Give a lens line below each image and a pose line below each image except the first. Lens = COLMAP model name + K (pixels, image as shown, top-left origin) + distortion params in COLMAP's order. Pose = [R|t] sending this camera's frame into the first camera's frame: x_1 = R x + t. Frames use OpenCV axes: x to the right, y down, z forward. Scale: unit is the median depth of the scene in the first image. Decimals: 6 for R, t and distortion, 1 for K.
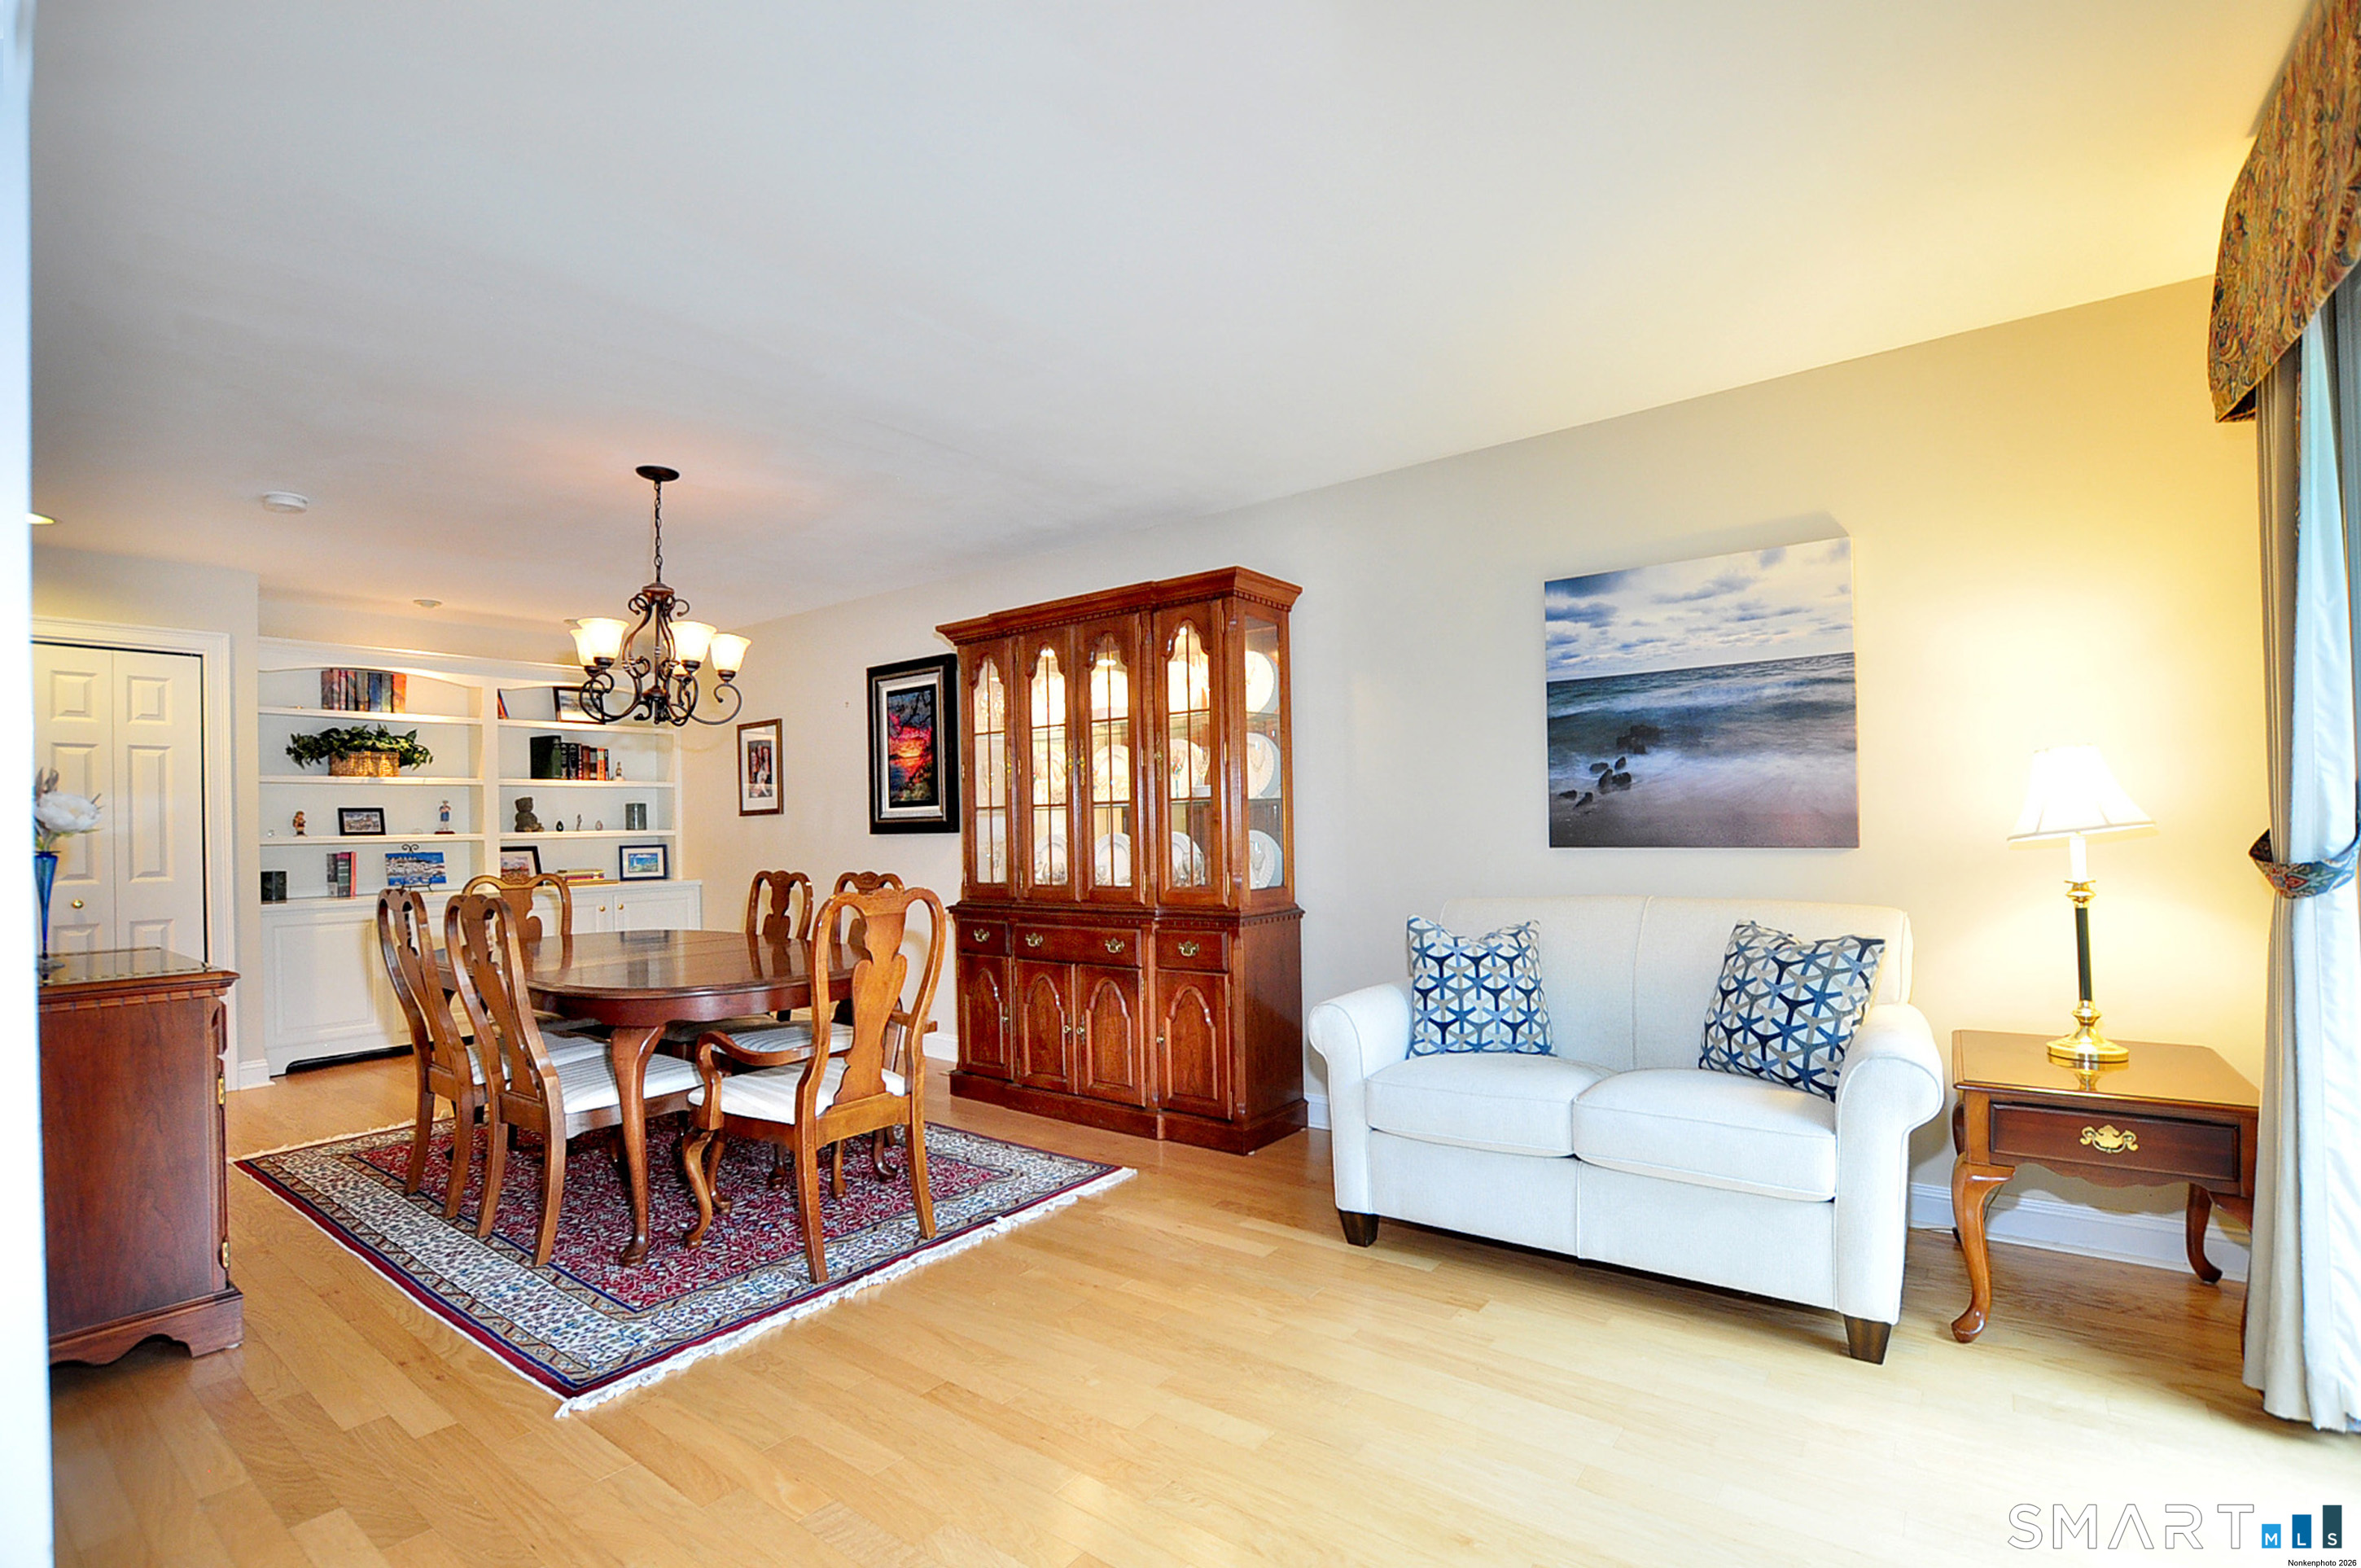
lens RADIAL K [[1076.9, 0, 1185.1], [0, 1076.9, 833.0], [0, 0, 1]] dist [-0.022433, 0.000558]
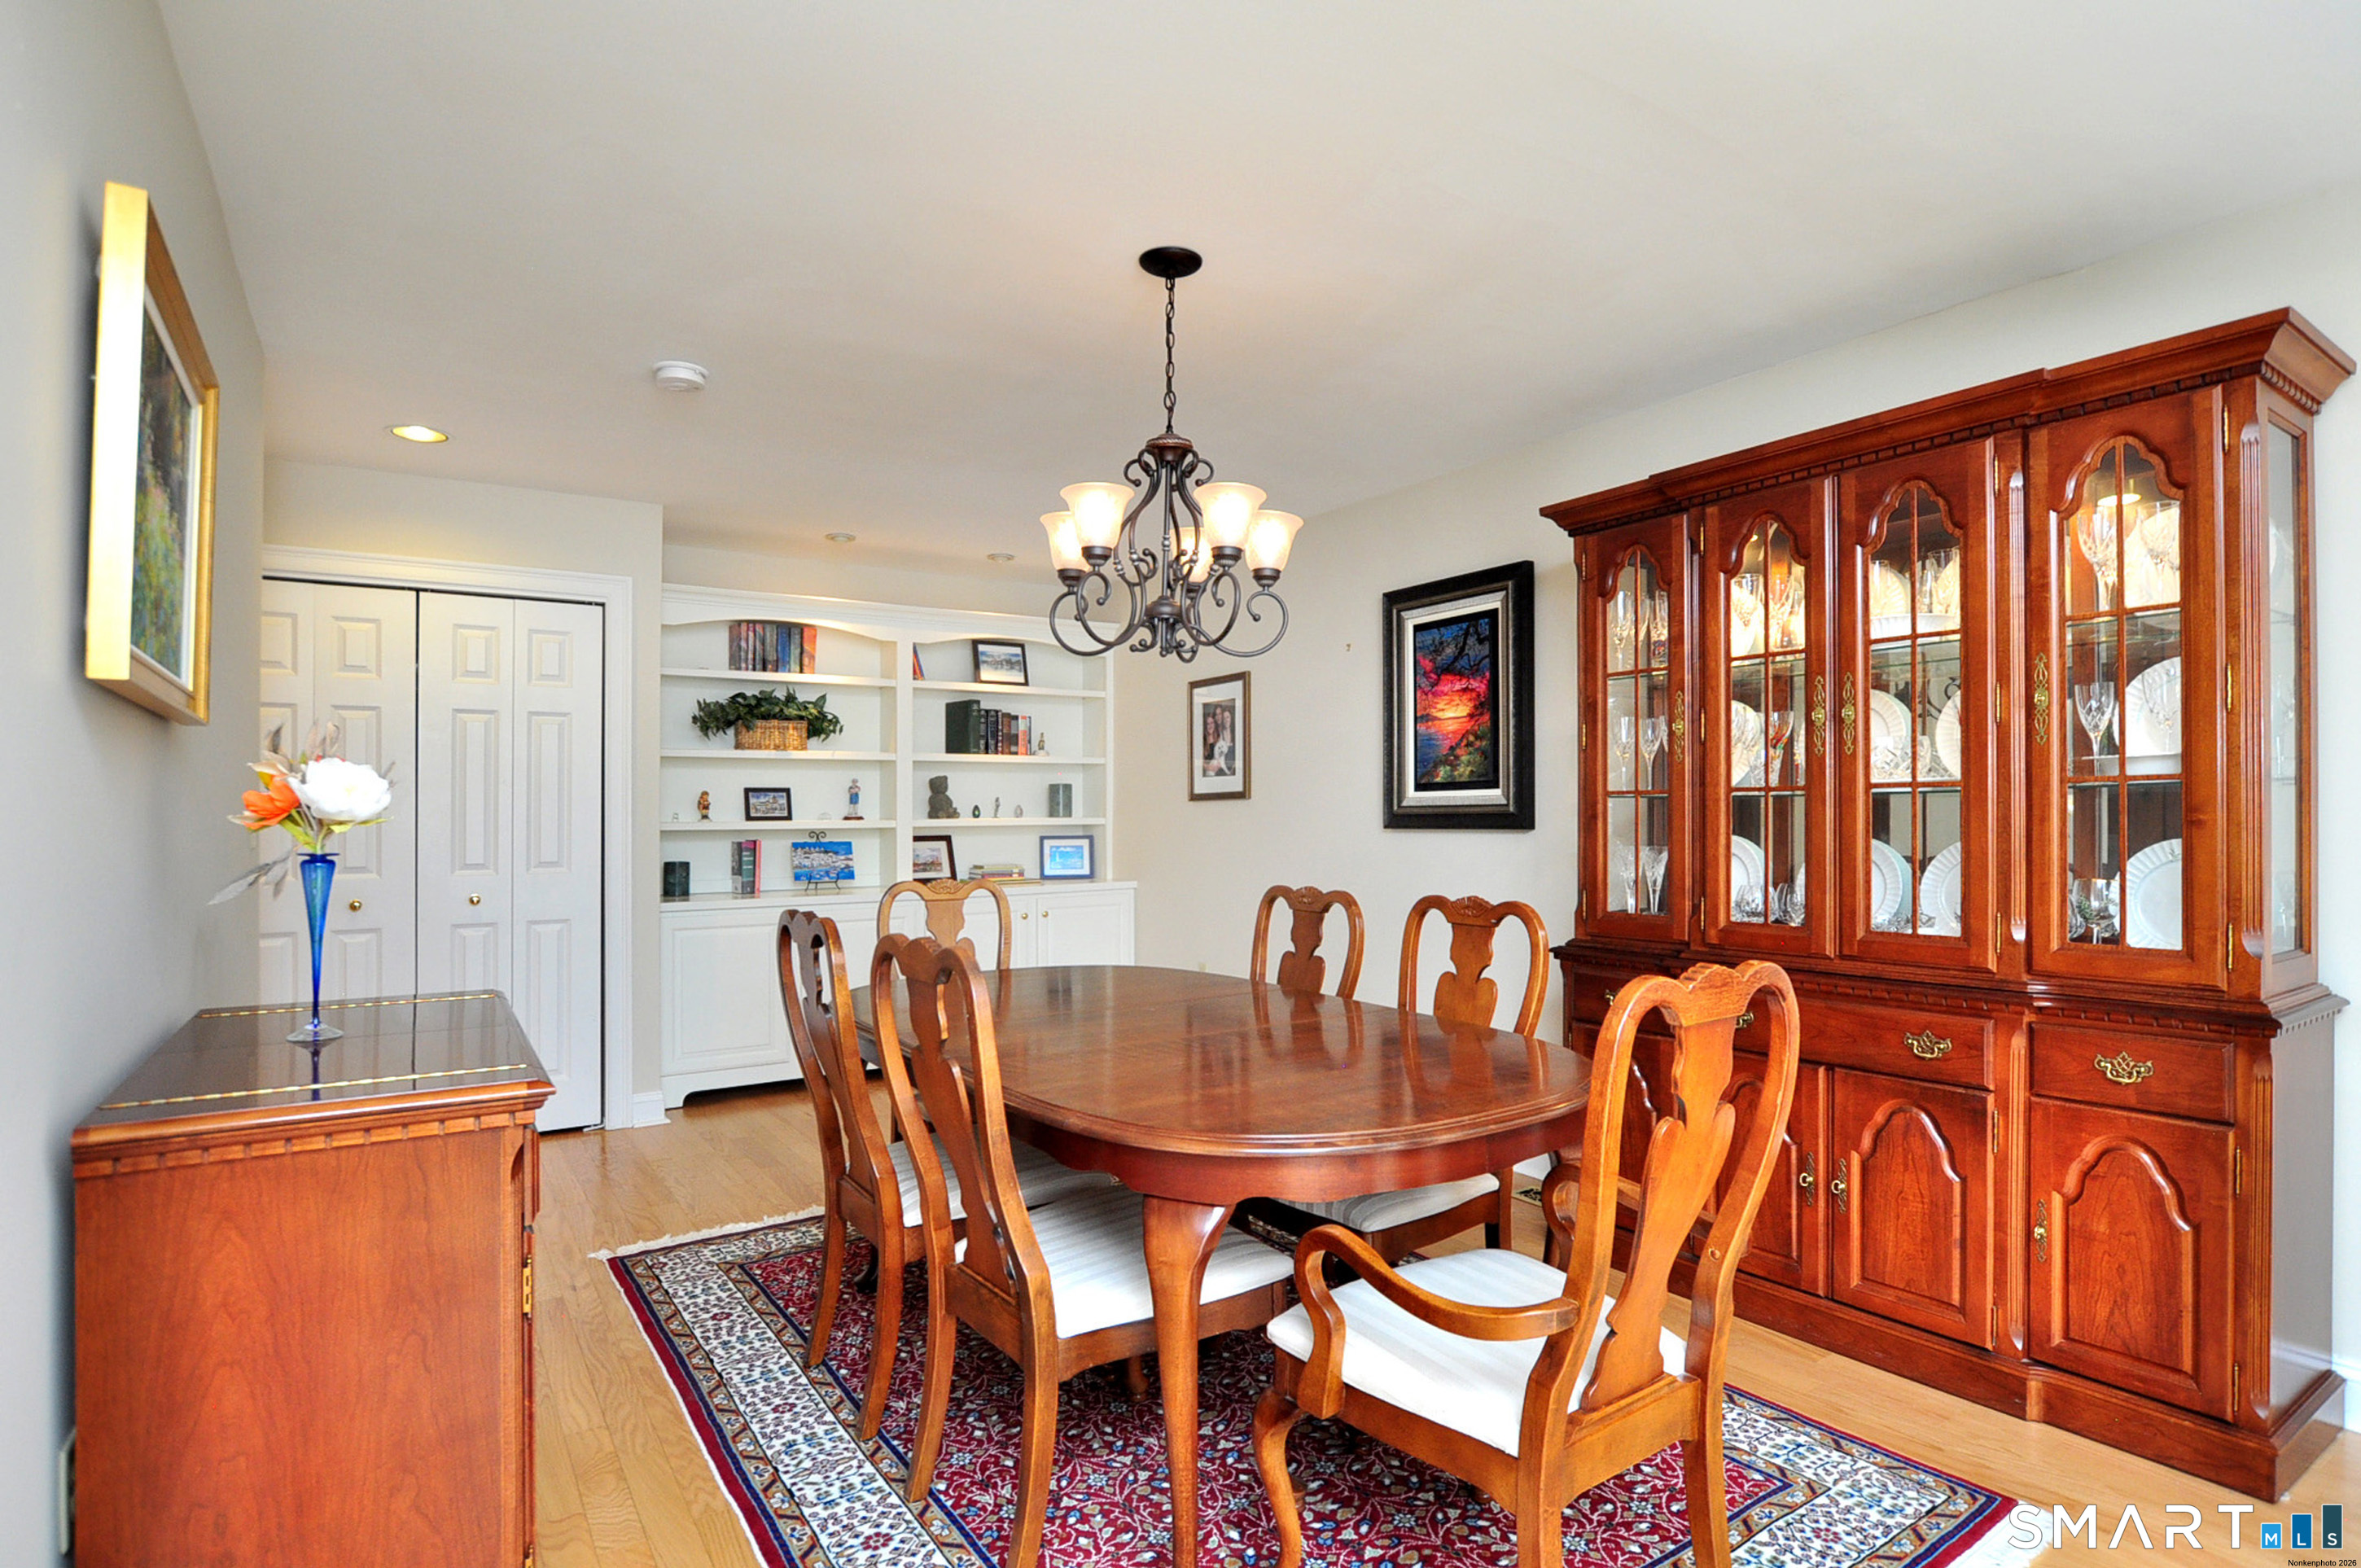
lens RADIAL K [[1202.1, 0, 1207.1], [0, 1202.1, 804.4], [0, 0, 1]] dist [-0.013108, 0.000630]
pose [[0.951398, 0.009068, -0.307830, -0.270451], [-0.013188, 0.999849, -0.011306, -0.007668], [0.307681, 0.014817, 0.951374, 0.362052]]
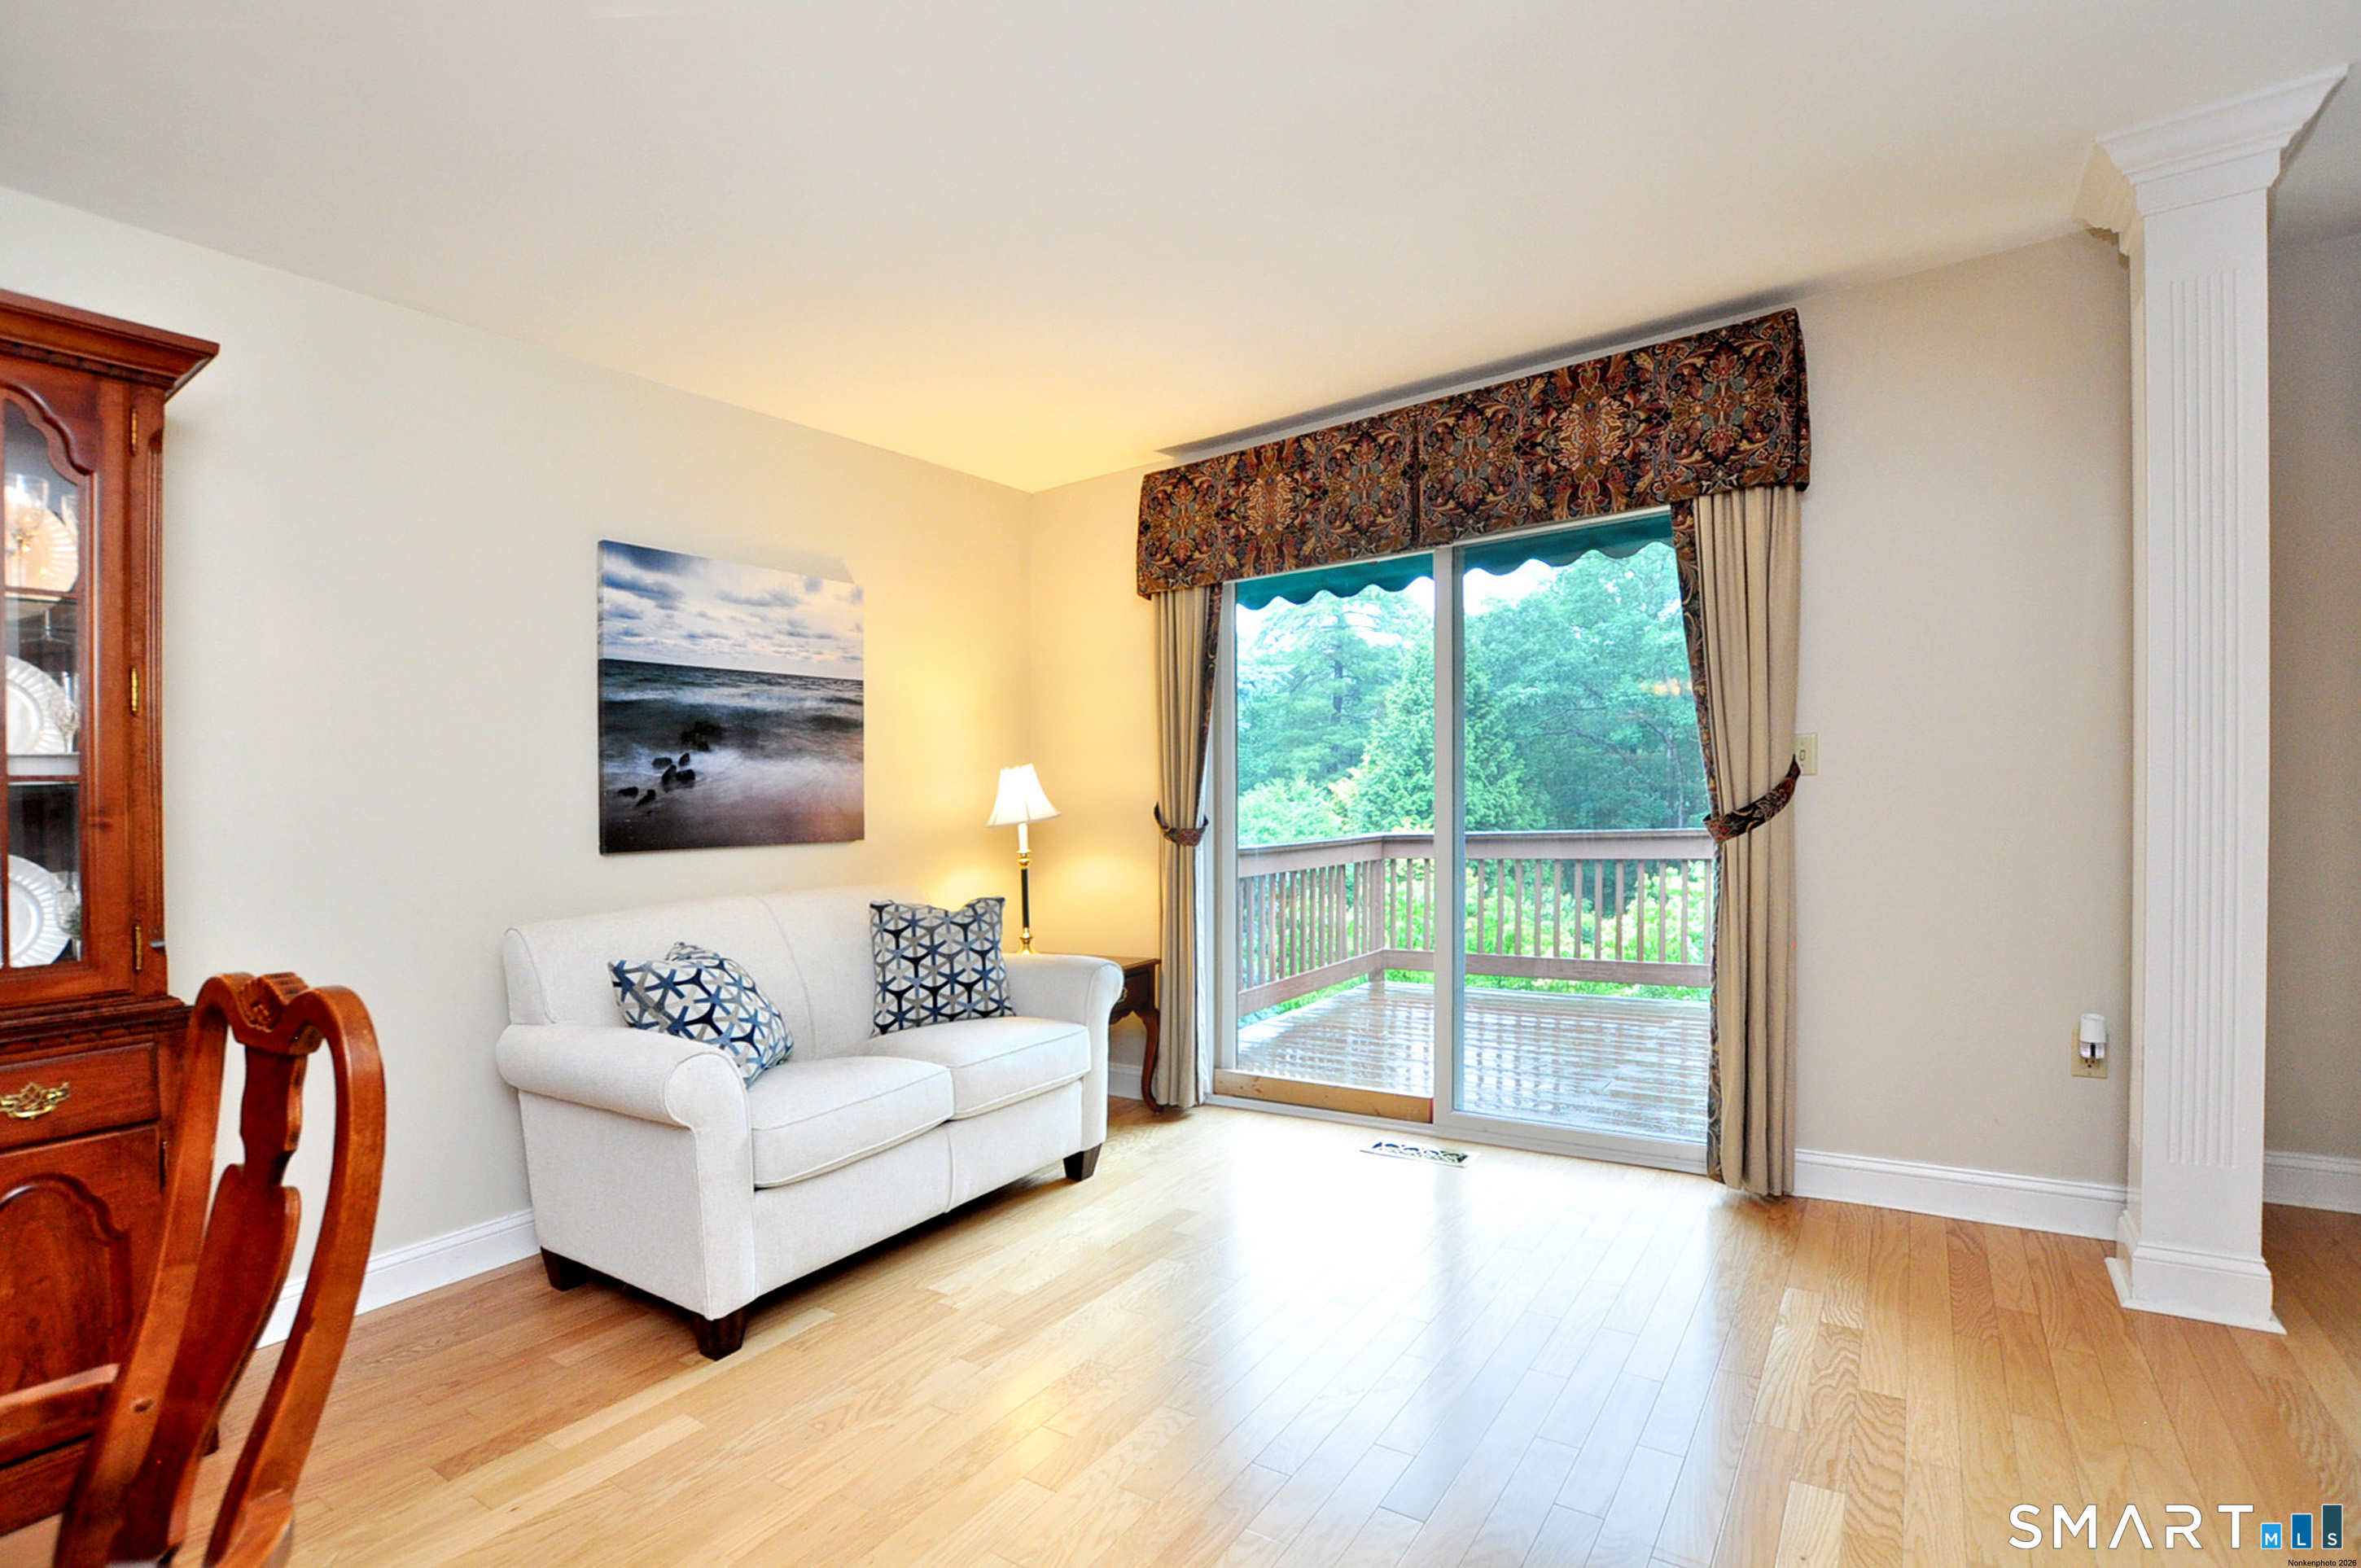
lens RADIAL K [[1030.6, 0, 1186.7], [0, 1030.6, 869.1], [0, 0, 1]] dist [-0.019025, -0.000329]
pose [[-0.042682, -0.036604, 0.998418, -0.504299], [0.052355, 0.997874, 0.038822, 0.018784], [-0.997716, 0.053929, -0.040675, 0.589451]]
